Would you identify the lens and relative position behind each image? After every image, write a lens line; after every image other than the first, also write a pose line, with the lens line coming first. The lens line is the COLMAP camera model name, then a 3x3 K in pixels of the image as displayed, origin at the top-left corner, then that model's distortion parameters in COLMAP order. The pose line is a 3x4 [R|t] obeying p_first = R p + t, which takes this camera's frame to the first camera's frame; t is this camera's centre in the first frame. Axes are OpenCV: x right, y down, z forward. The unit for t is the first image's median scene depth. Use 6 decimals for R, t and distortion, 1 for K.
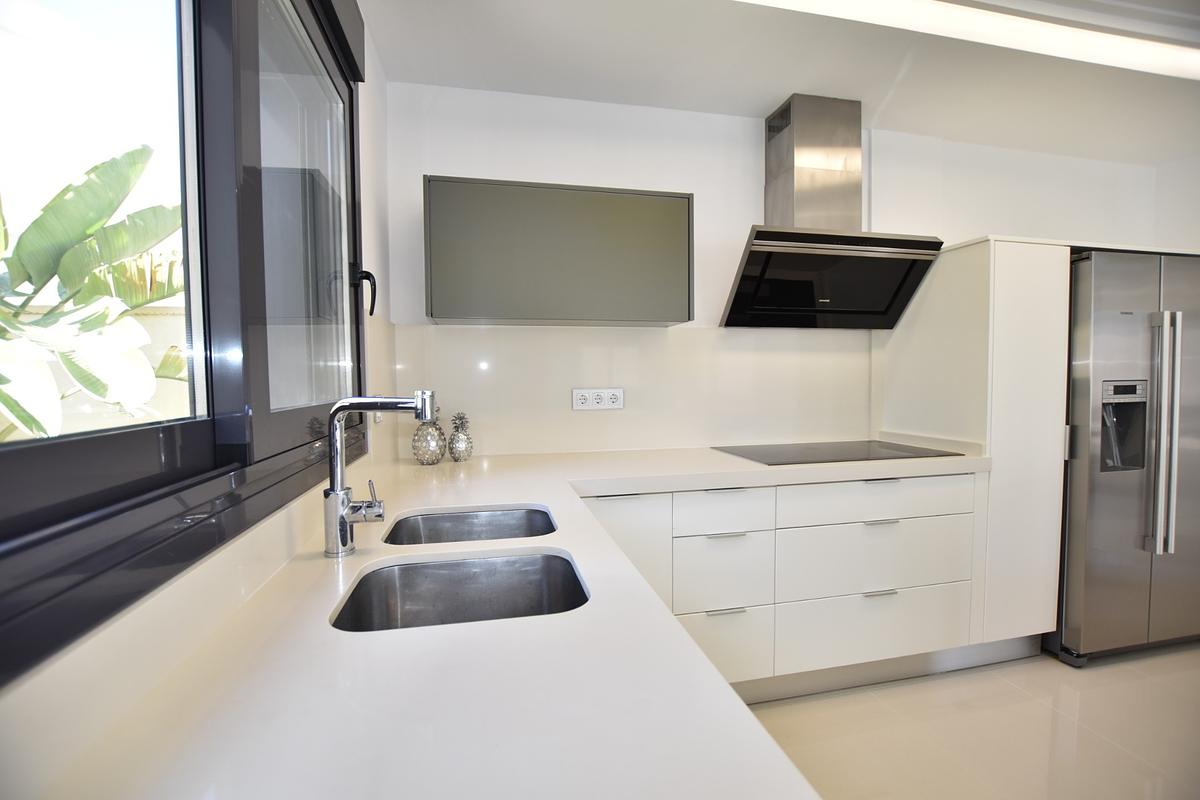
lens RADIAL K [[526.3, 0, 597.6], [0, 526.3, 401.2], [0, 0, 1]] dist [-0.024870, 0.000733]
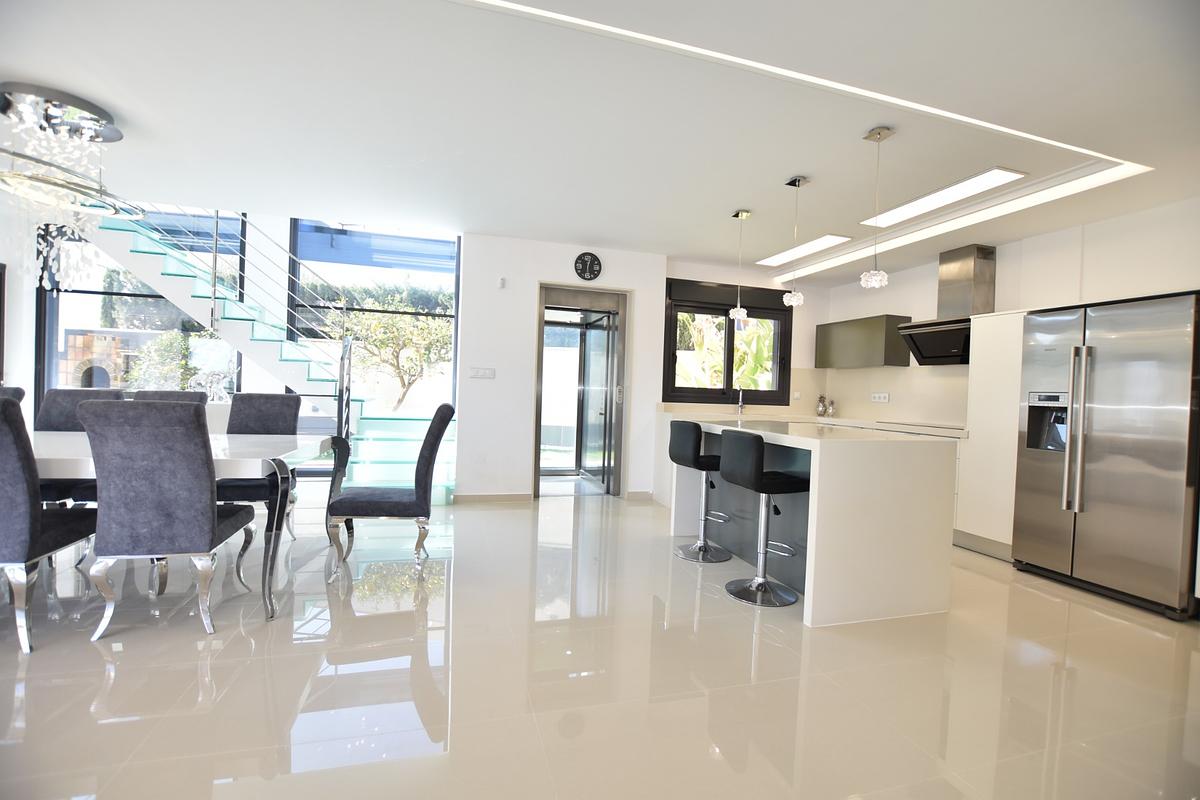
lens RADIAL K [[526.3, 0, 599.7], [0, 526.3, 400.0], [0, 0, 1]] dist [-0.024870, 0.000733]
pose [[0.068820, 0.031837, -0.997121, 2.497651], [-0.084213, 0.996109, 0.025992, 0.057125], [0.994068, 0.082182, 0.071233, -0.476807]]
